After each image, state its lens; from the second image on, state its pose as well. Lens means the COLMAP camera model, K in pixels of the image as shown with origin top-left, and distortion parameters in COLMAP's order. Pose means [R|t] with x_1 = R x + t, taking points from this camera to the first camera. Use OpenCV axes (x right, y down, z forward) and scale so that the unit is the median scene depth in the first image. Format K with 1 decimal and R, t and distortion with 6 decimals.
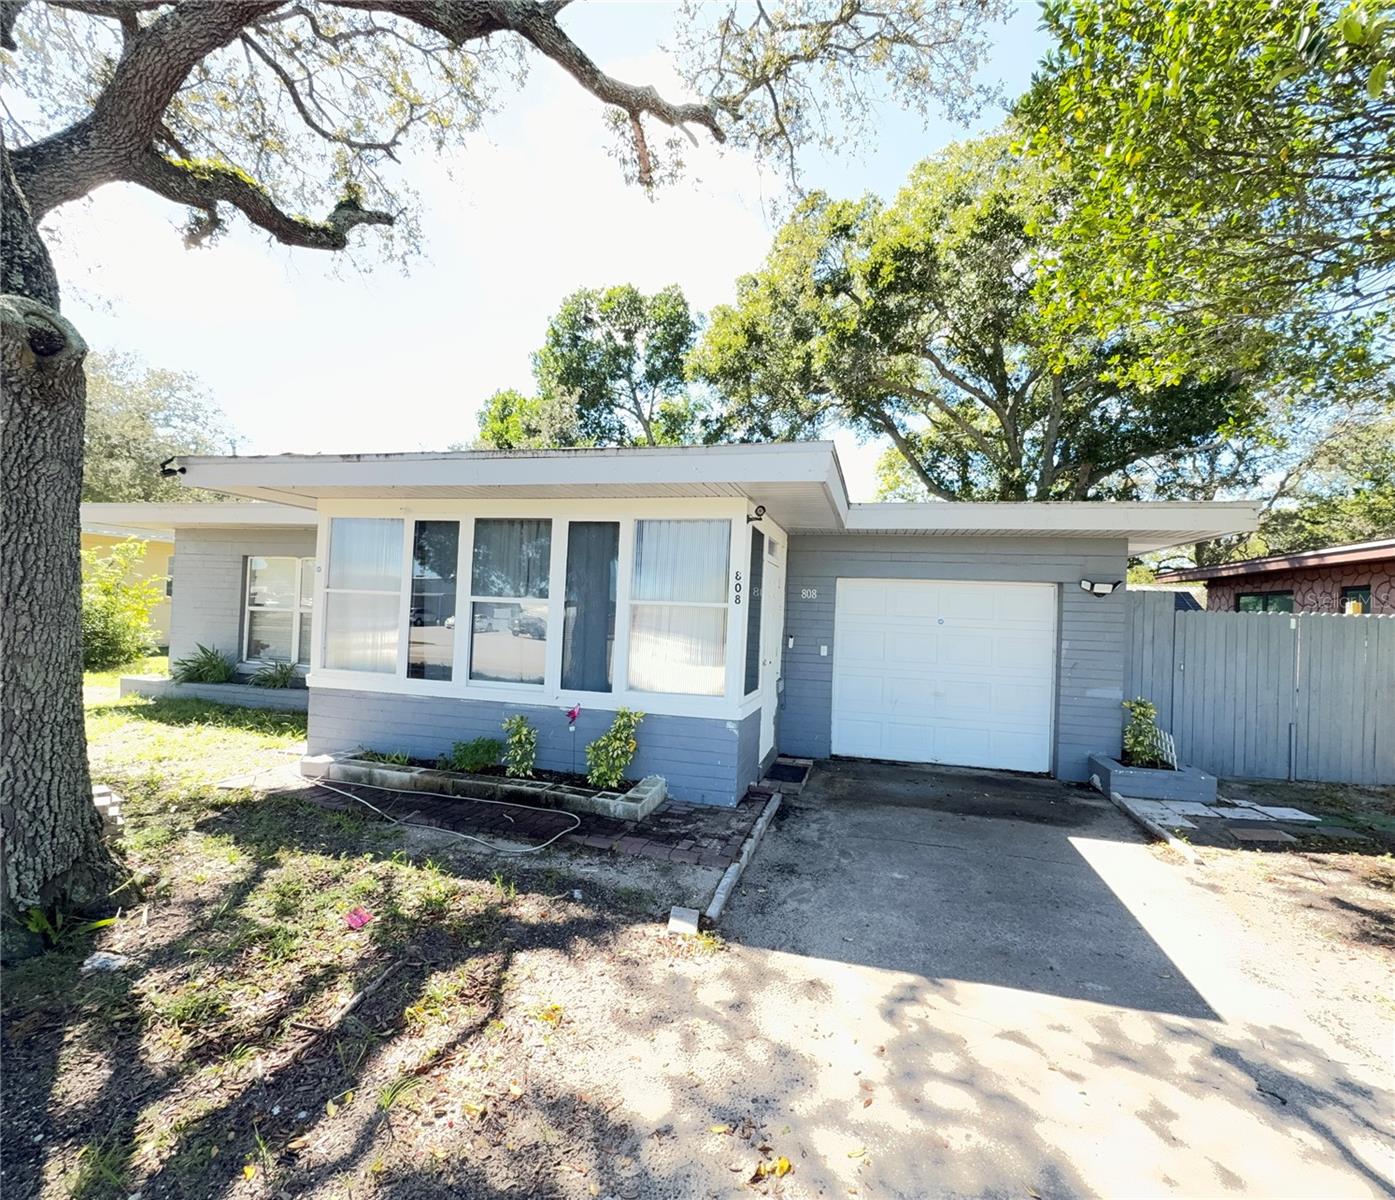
lens RADIAL K [[639.6, 0, 724.9], [0, 639.6, 597.1], [0, 0, 1]] dist [0.003233, -0.003381]
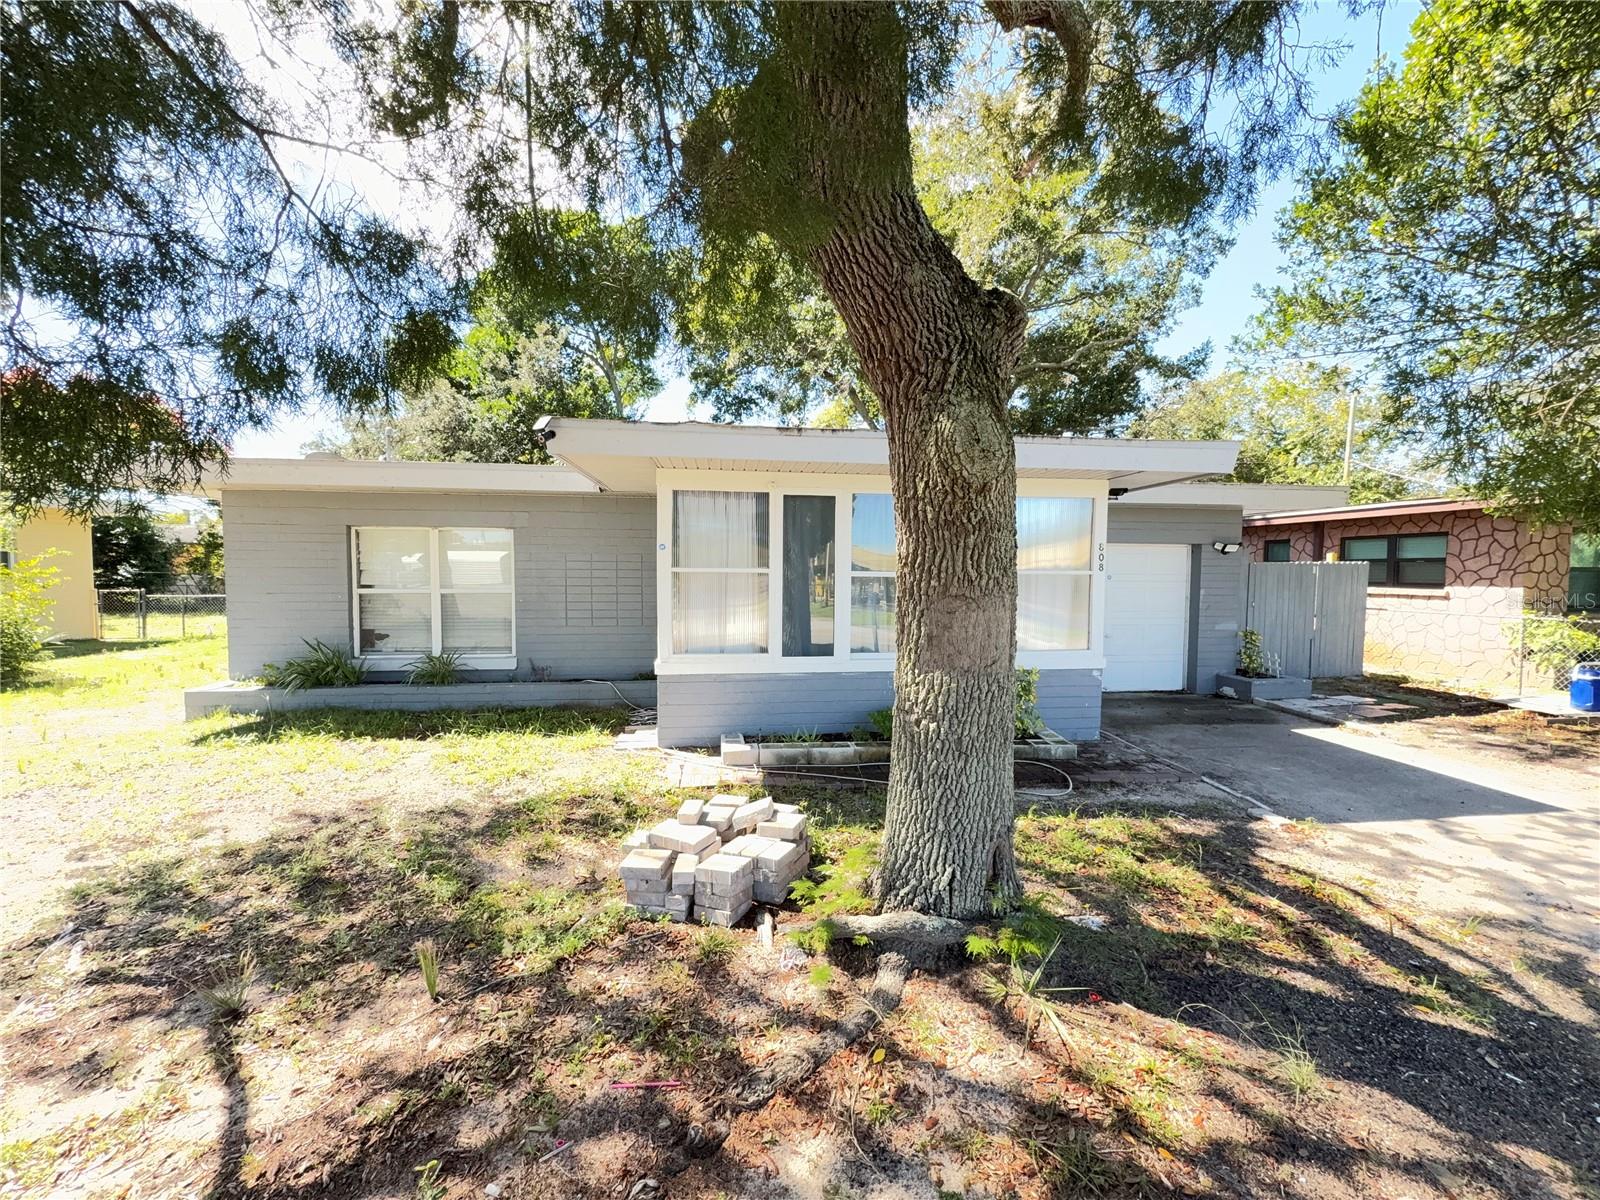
lens RADIAL K [[636.5, 0, 802.6], [0, 636.5, 602.2], [0, 0, 1]] dist [-0.002909, 0.000644]
pose [[0.936861, -0.050828, 0.345989, -0.730714], [0.022519, 0.996096, 0.085356, -0.036224], [-0.348976, -0.072176, 0.934348, 0.071974]]
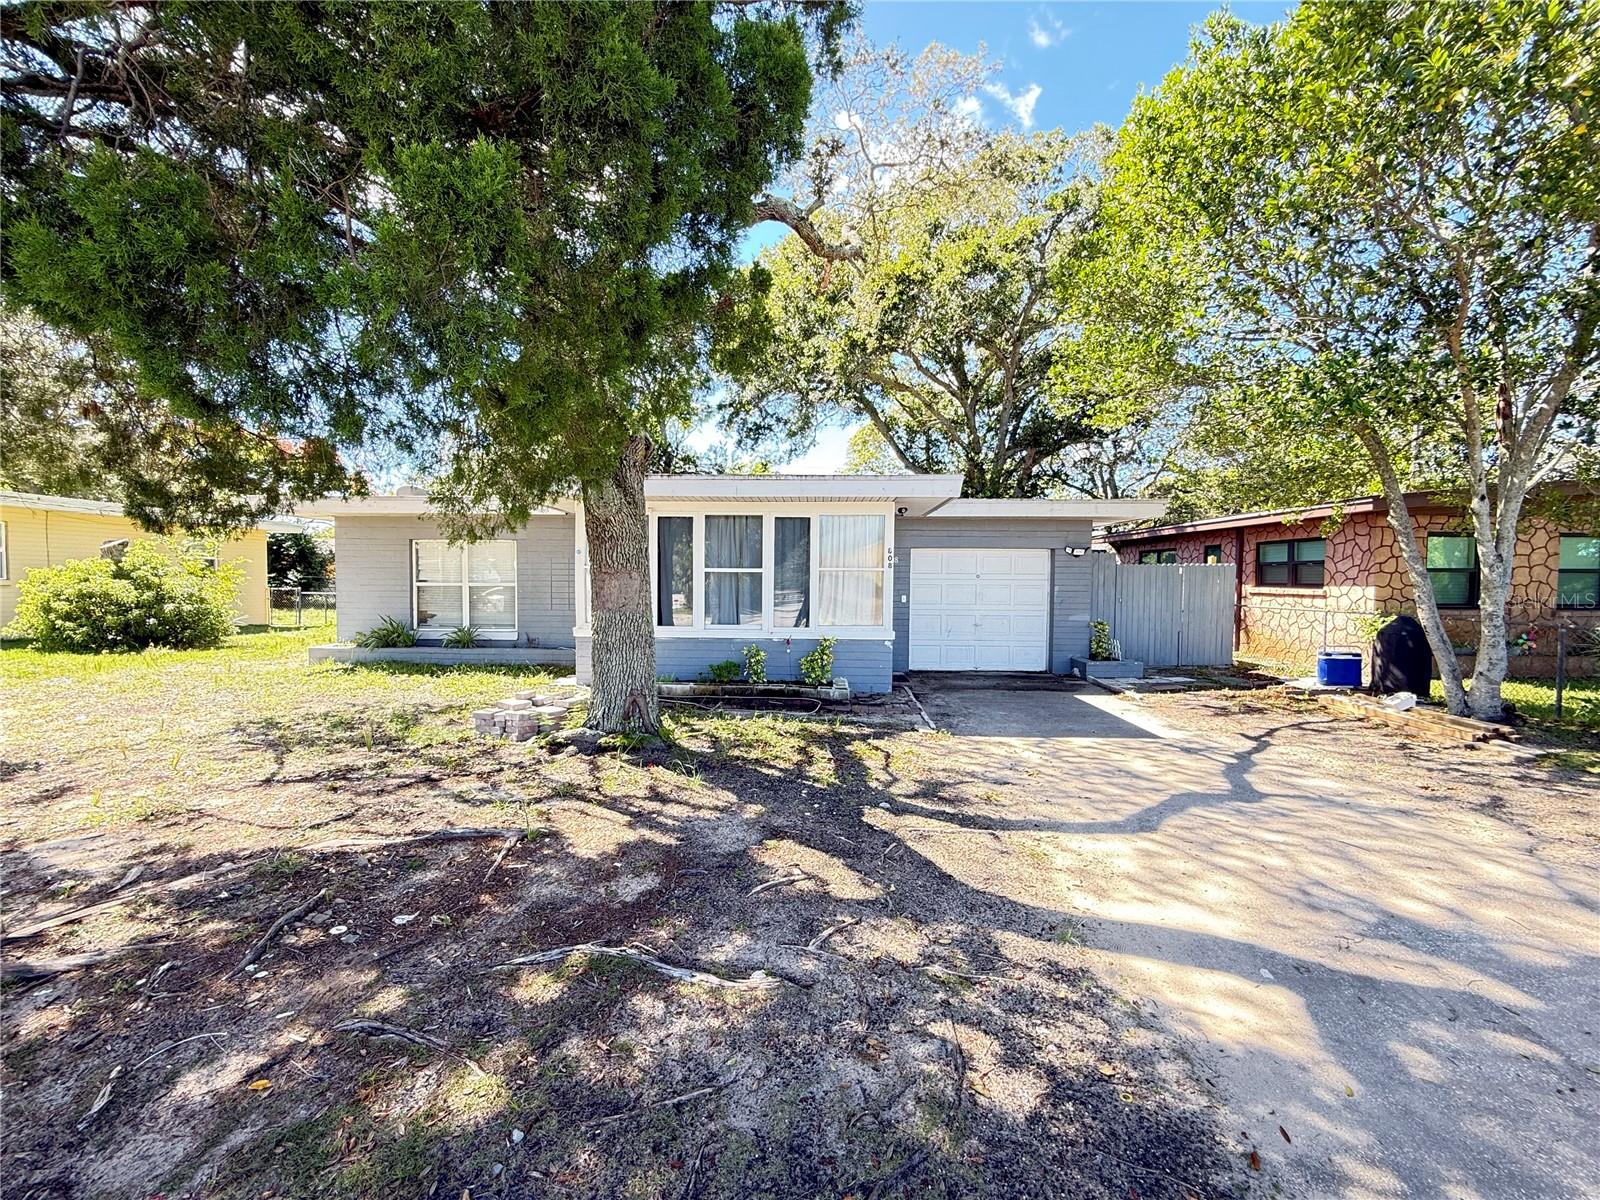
lens RADIAL K [[636.5, 0, 801.1], [0, 636.5, 594.9], [0, 0, 1]] dist [-0.002909, 0.000644]
pose [[0.978585, -0.036996, 0.202492, -0.425835], [0.025990, 0.998050, 0.056743, -0.015682], [-0.204196, -0.050265, 0.977639, -0.427645]]
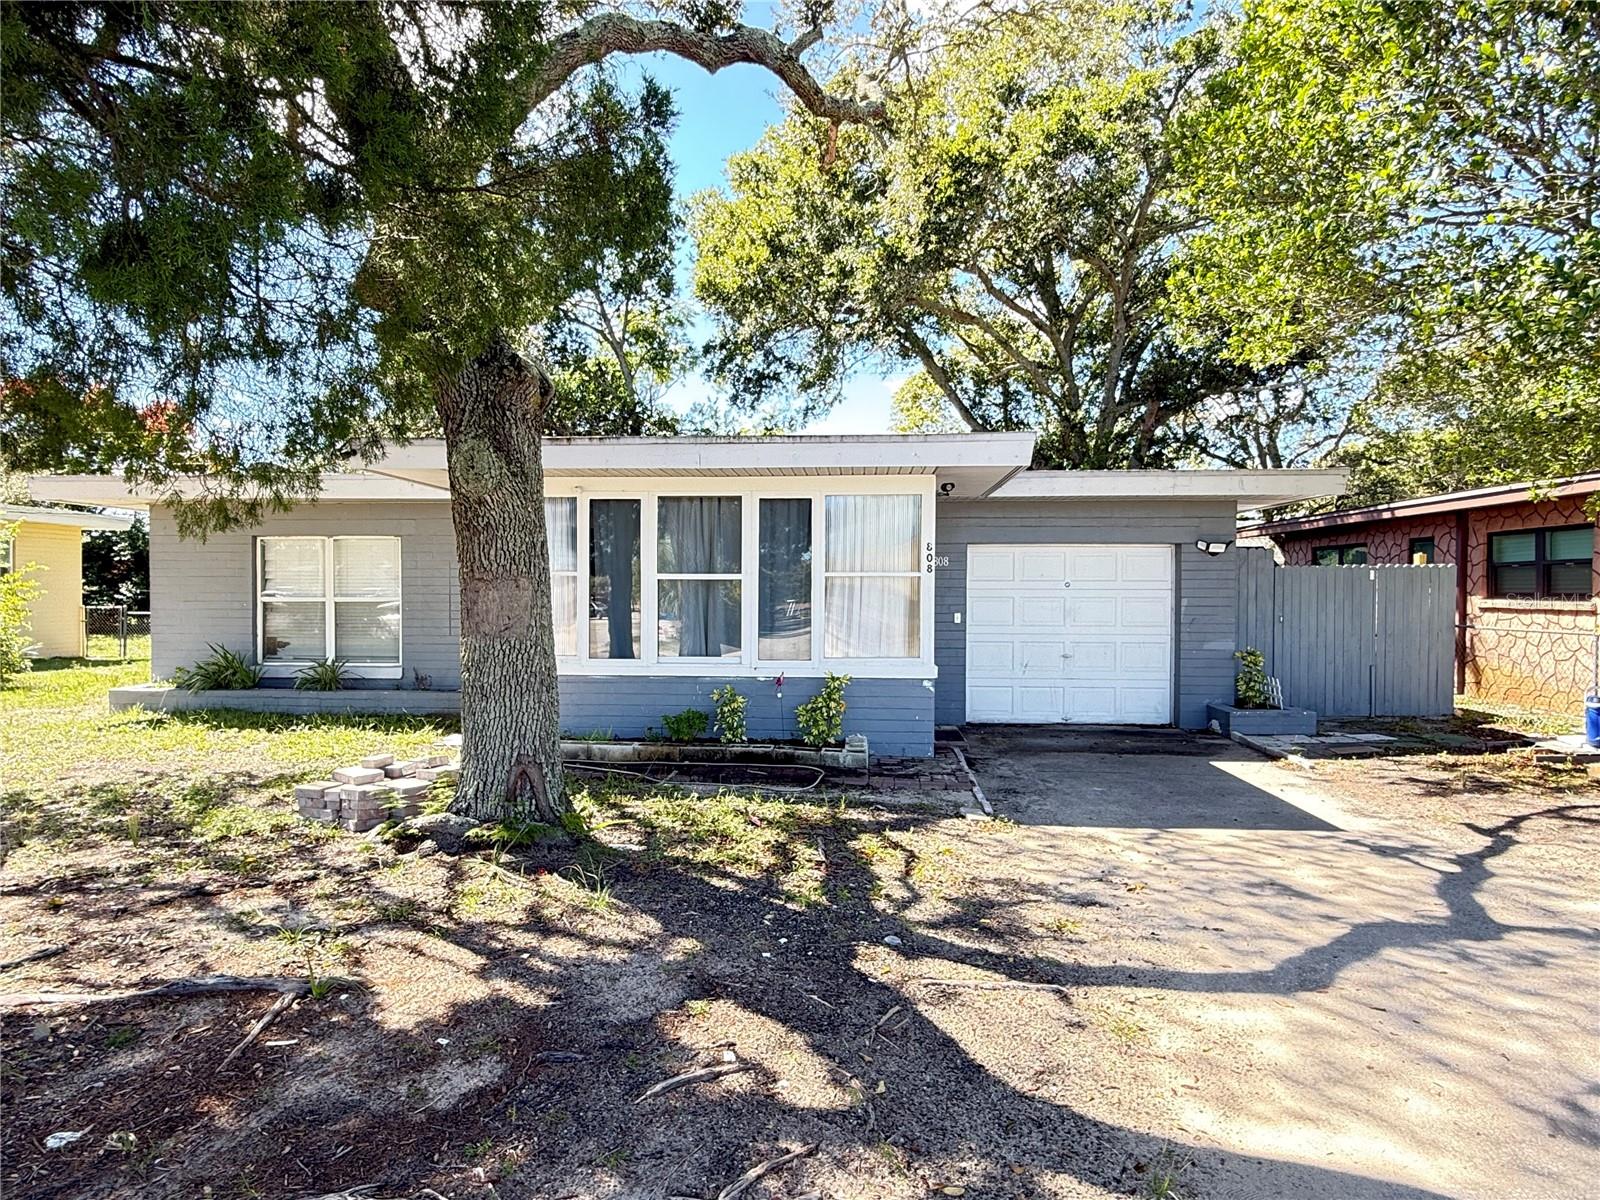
lens RADIAL K [[889.4, 0, 801.8], [0, 889.4, 593.8], [0, 0, 1]] dist [0.000207, -0.001953]
pose [[0.985397, -0.036491, 0.166316, -0.362370], [0.031414, 0.998960, 0.033057, -0.008345], [-0.167349, -0.027350, 0.985518, -0.373335]]
